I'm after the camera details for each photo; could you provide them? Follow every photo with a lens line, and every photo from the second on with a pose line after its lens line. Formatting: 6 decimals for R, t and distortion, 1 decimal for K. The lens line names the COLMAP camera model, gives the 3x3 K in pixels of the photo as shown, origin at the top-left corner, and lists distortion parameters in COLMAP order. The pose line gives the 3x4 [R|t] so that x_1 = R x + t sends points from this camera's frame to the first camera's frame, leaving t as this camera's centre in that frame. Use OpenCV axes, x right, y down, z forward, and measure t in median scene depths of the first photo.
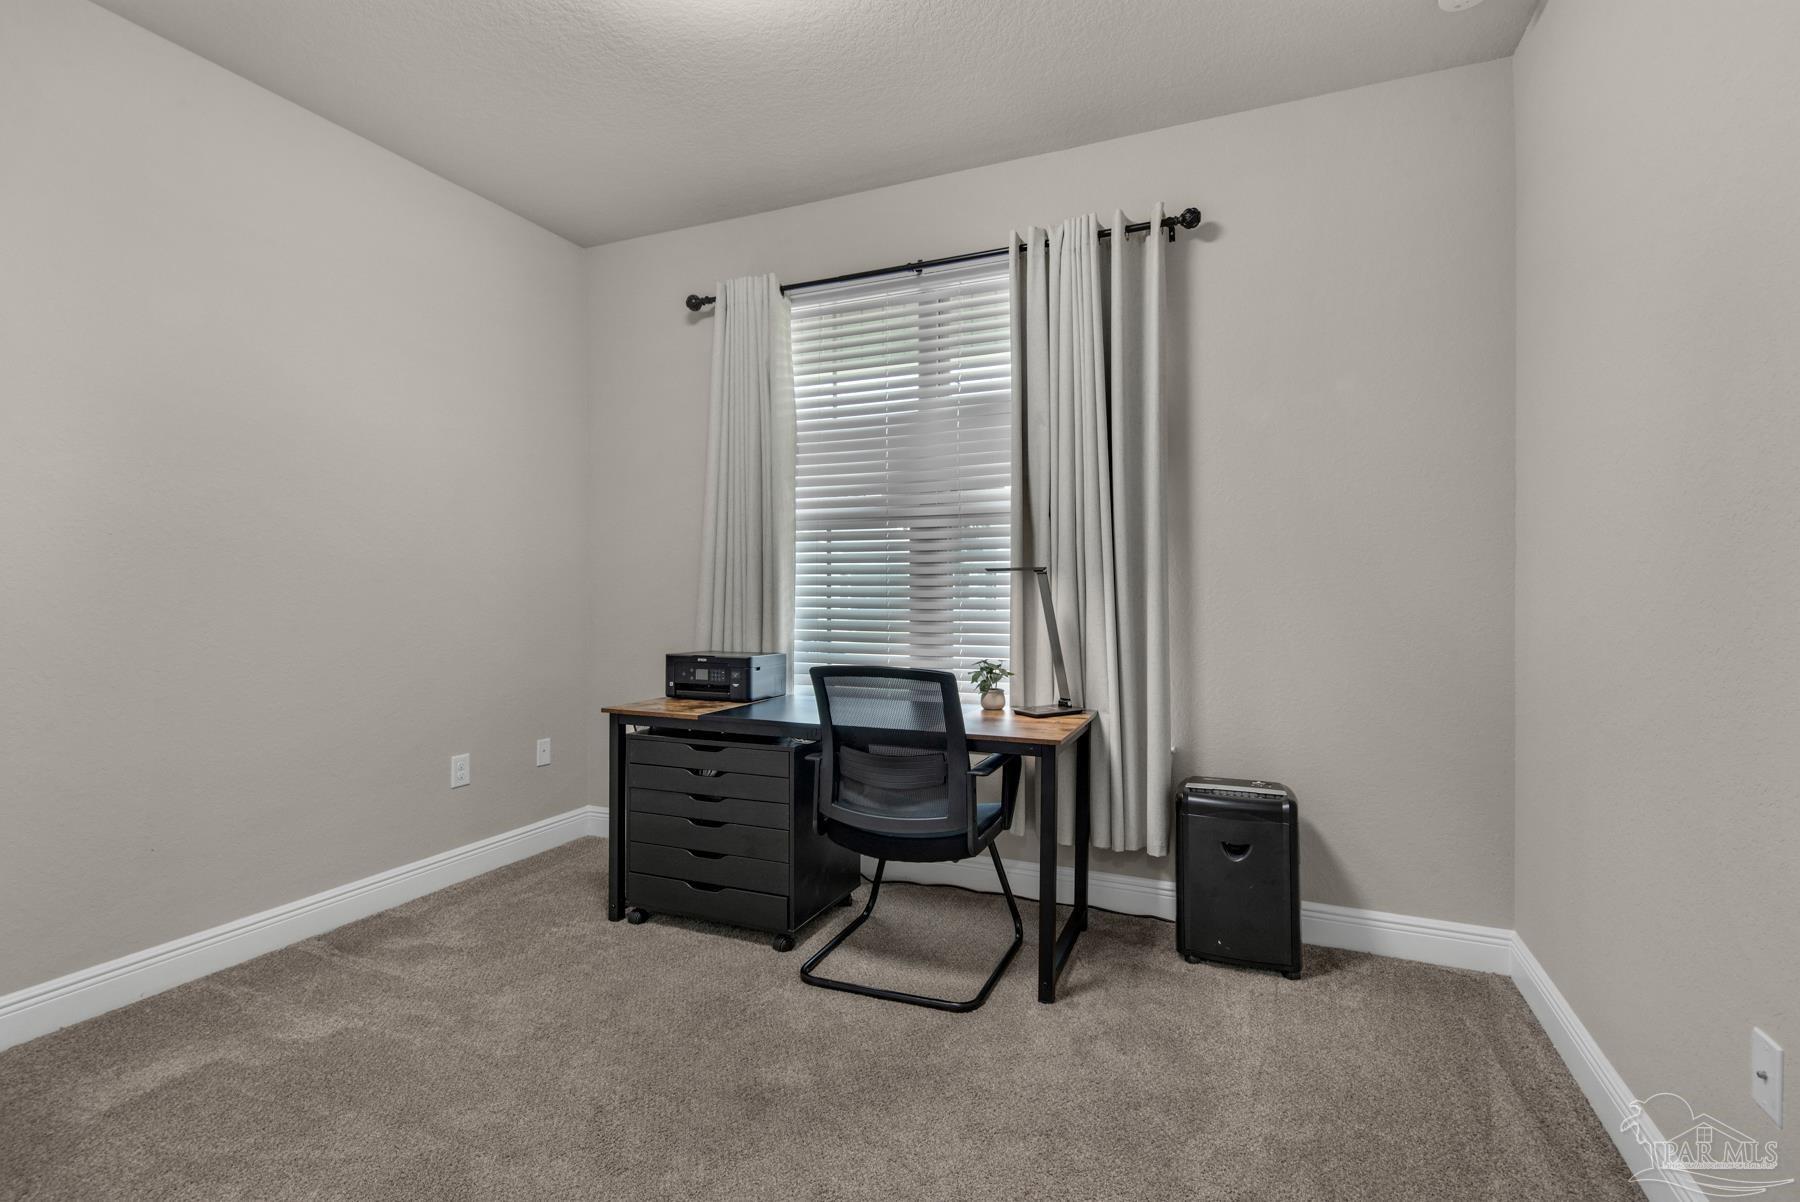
lens RADIAL K [[812.0, 0, 911.8], [0, 812.0, 598.7], [0, 0, 1]] dist [0.011311, -0.010177]
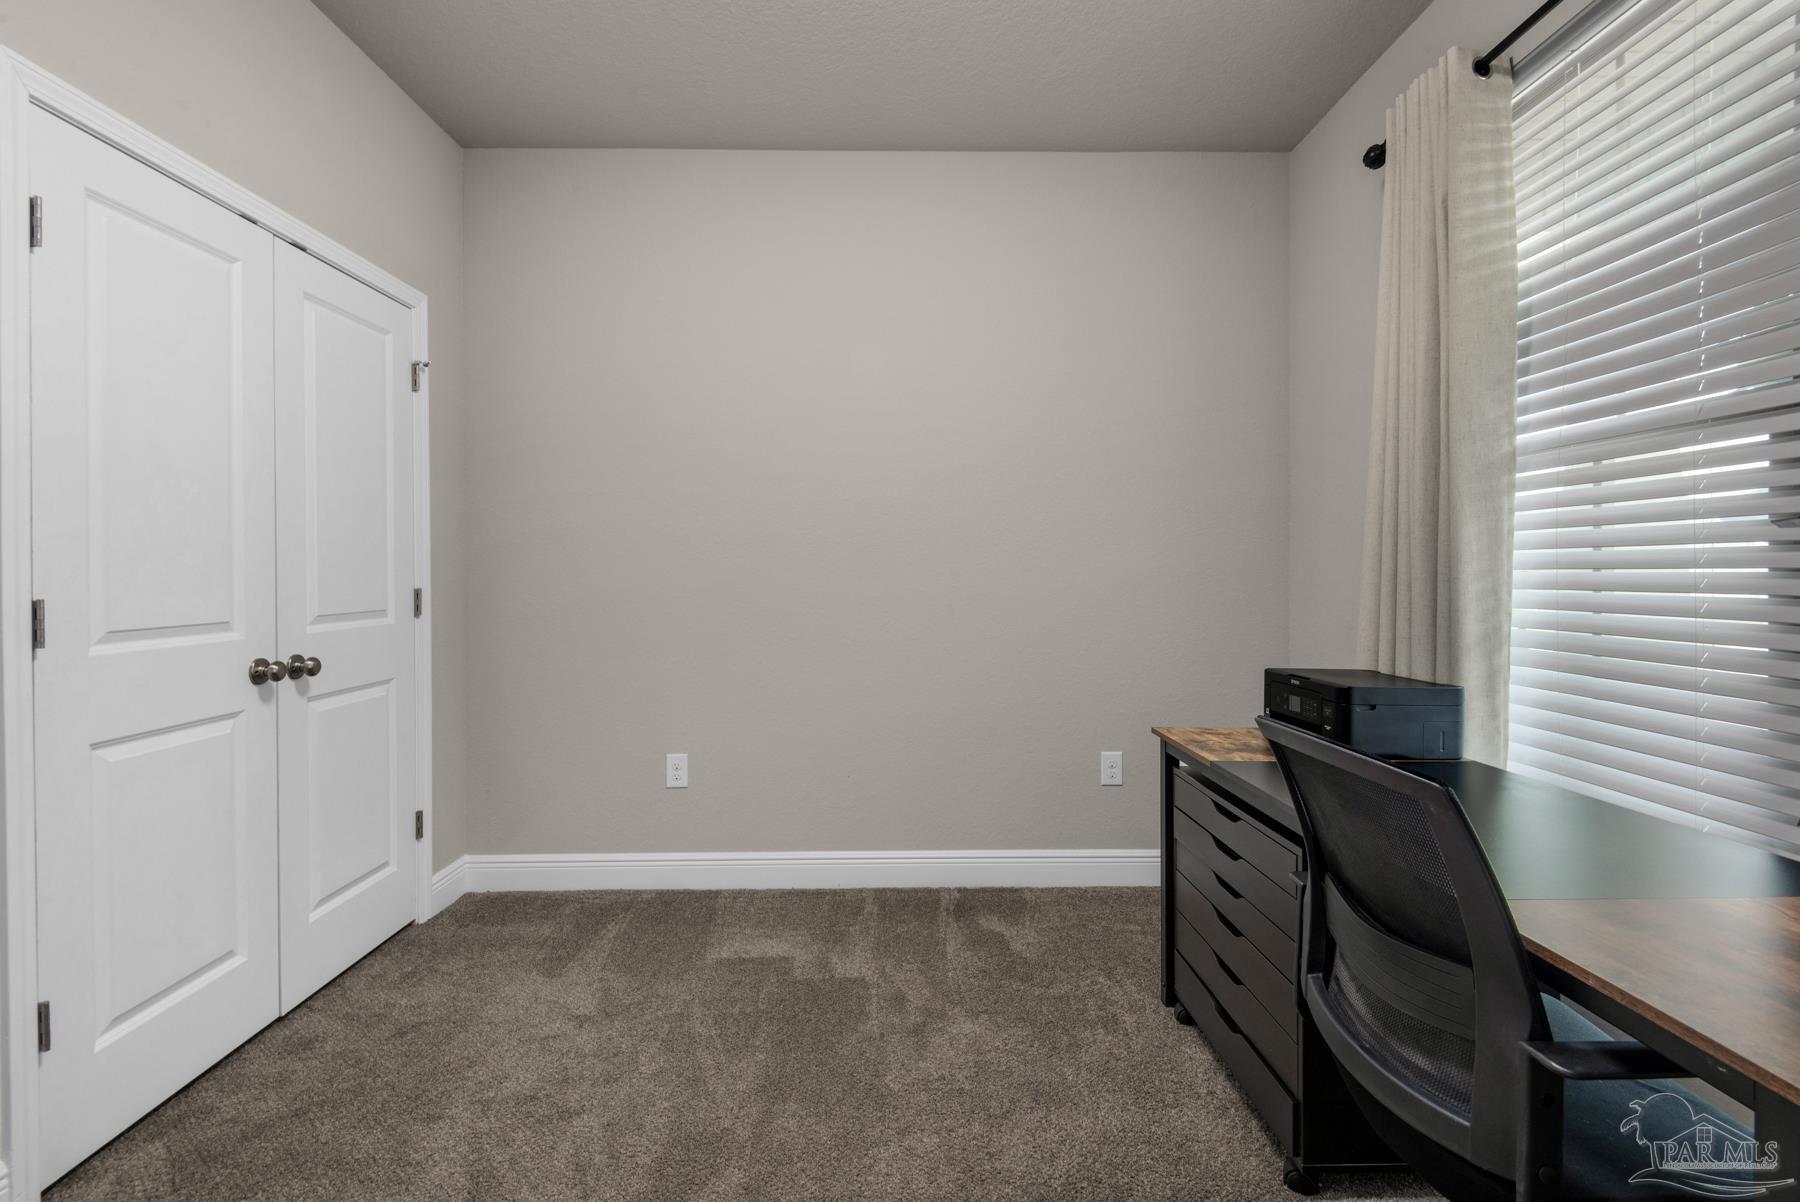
lens RADIAL K [[812.0, 0, 899.7], [0, 812.0, 584.9], [0, 0, 1]] dist [0.011311, -0.010177]
pose [[0.400179, 0.008016, -0.916402, 0.255875], [-0.007064, 0.999959, 0.005662, -0.007720], [0.916410, 0.004207, 0.400220, 0.474426]]
